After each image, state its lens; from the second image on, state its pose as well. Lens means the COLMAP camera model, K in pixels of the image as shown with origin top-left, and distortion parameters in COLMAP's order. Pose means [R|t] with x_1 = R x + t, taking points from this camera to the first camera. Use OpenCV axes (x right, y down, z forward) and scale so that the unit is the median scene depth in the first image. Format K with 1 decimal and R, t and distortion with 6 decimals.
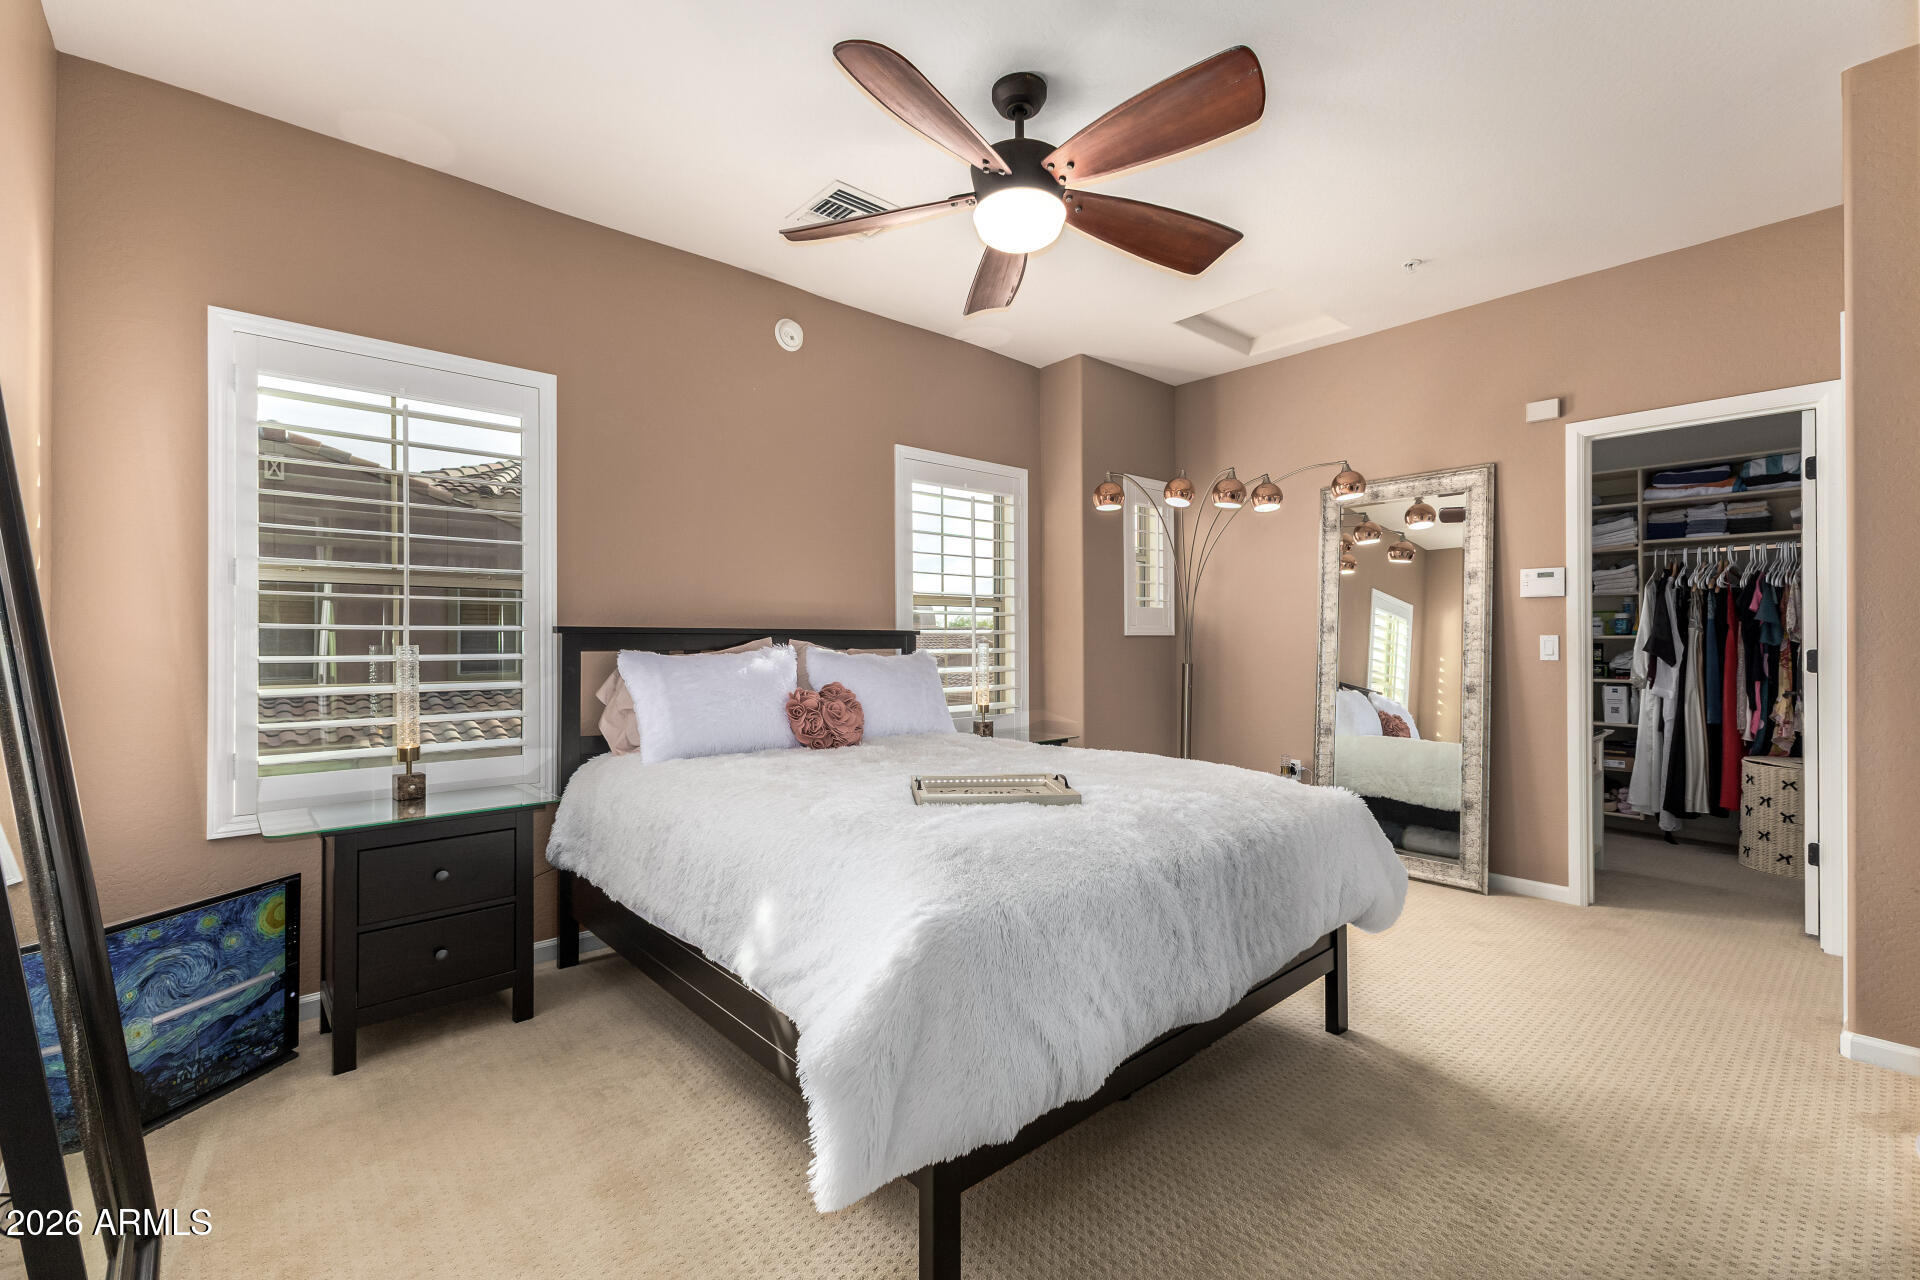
lens RADIAL K [[828.3, 0, 960.4], [0, 828.3, 635.8], [0, 0, 1]] dist [0.009523, -0.000468]
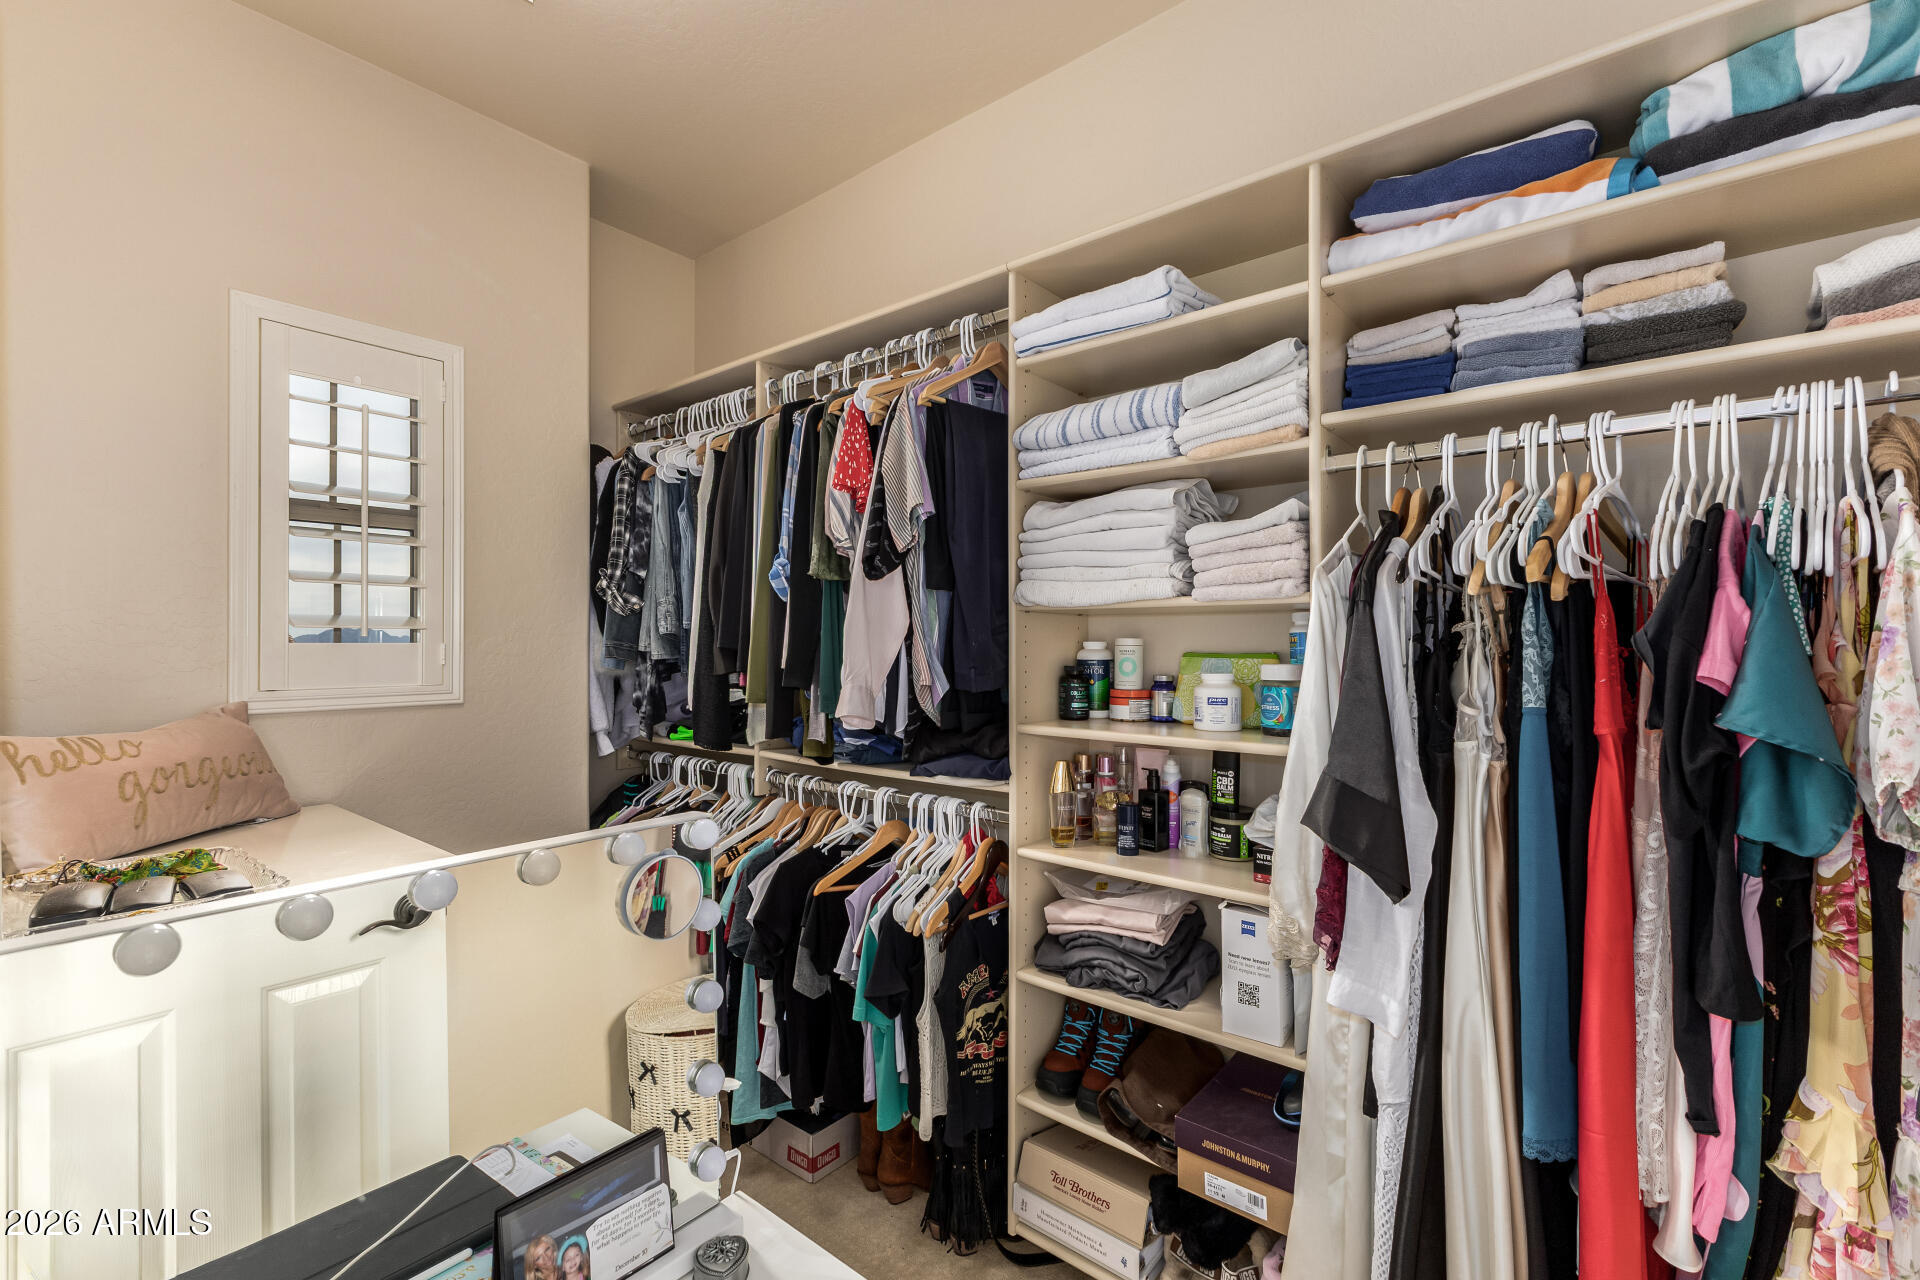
lens RADIAL K [[836.4, 0, 990.3], [0, 836.4, 635.7], [0, 0, 1]] dist [0.008403, -0.000878]
pose [[0.983926, -0.000041, 0.178575, 0.706933], [0.000046, 1.000000, -0.000022, -0.041856], [-0.178575, 0.000029, 0.983926, 0.795771]]
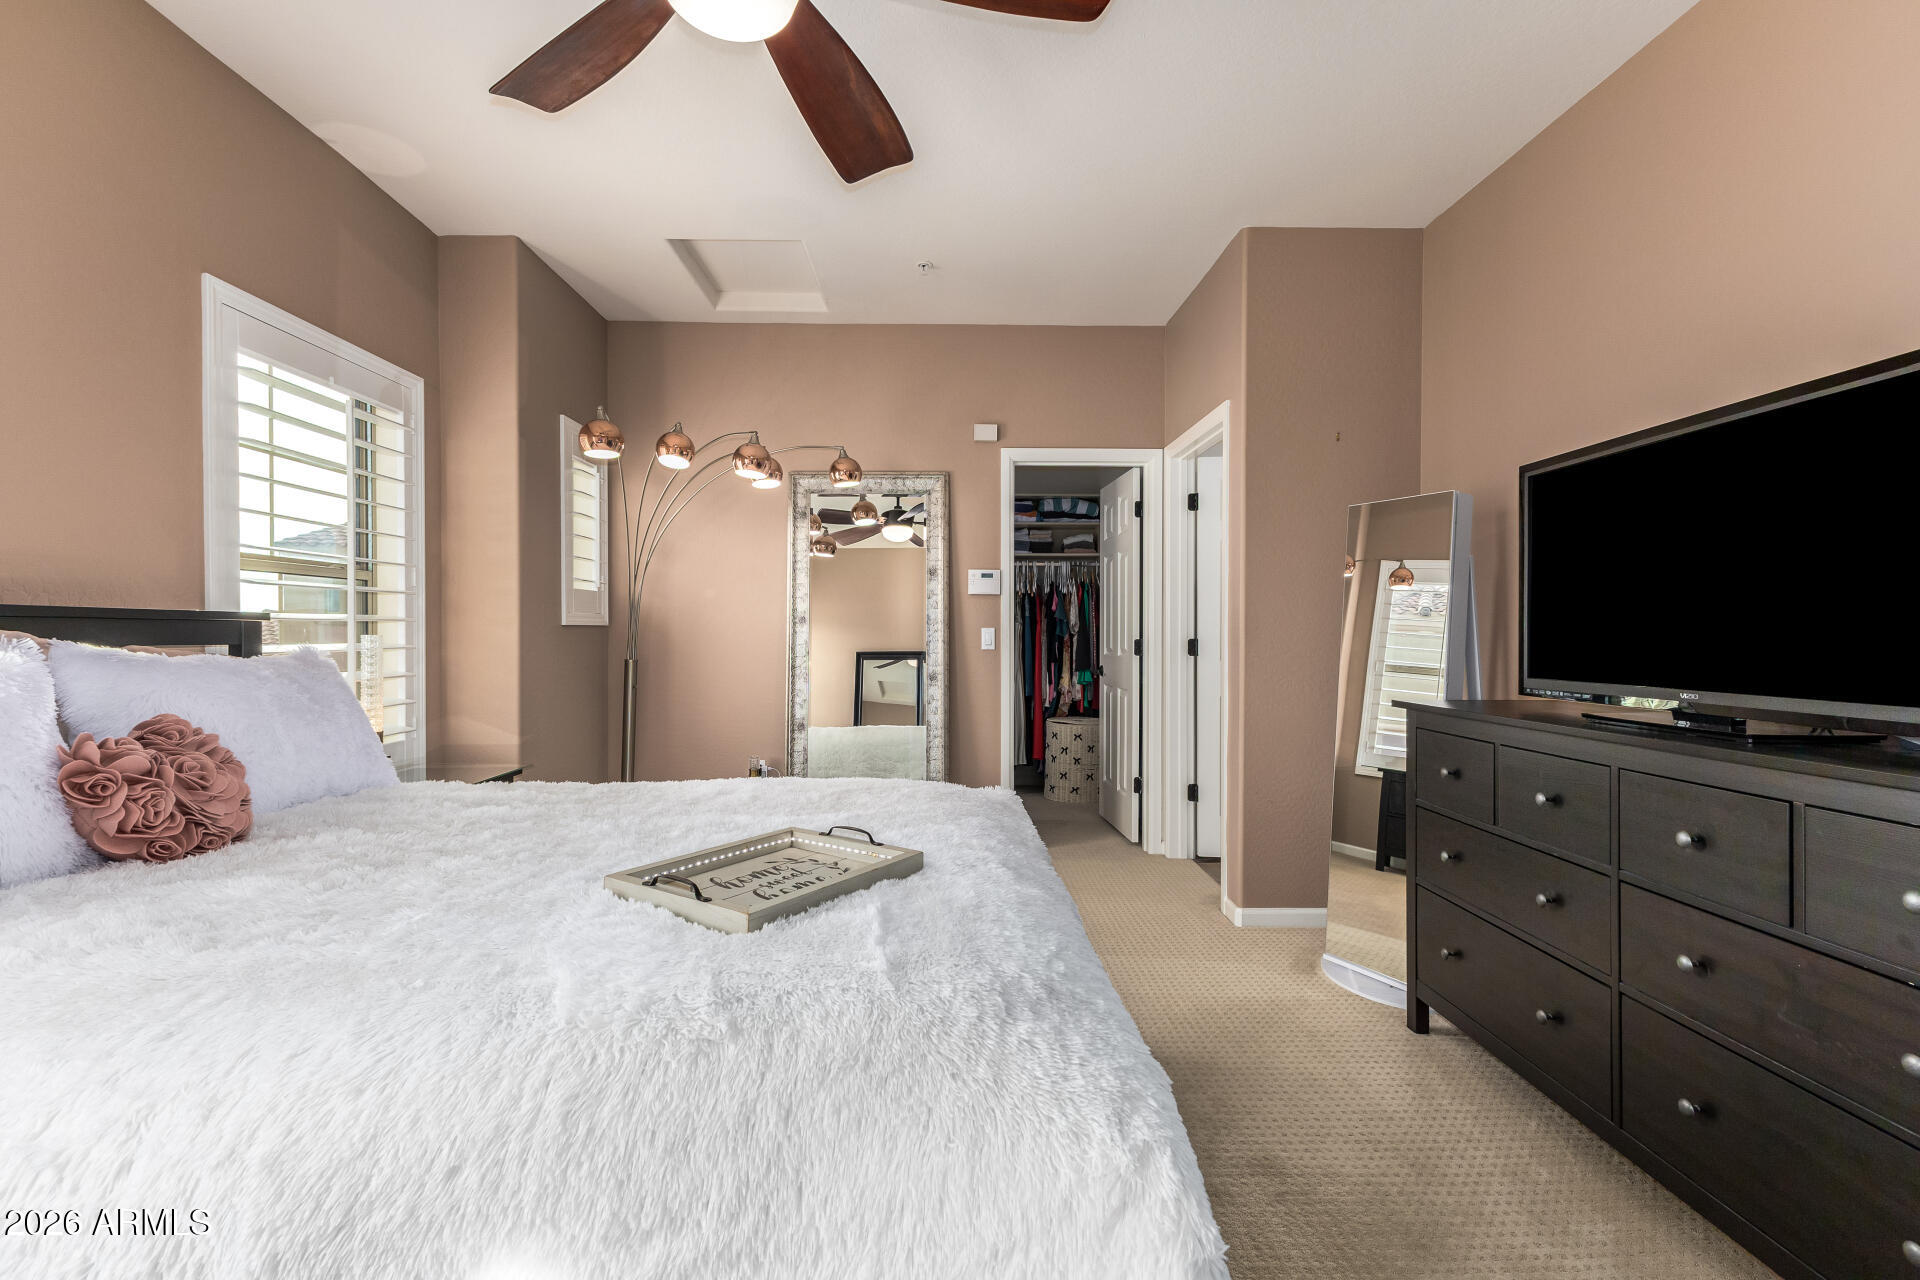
lens RADIAL K [[828.3, 0, 960.4], [0, 828.3, 635.8], [0, 0, 1]] dist [0.009523, -0.000468]
pose [[0.643817, -0.001303, 0.765178, -0.169084], [-0.006565, 0.999952, 0.007226, 0.001946], [-0.765151, -0.009676, 0.643778, 0.242155]]
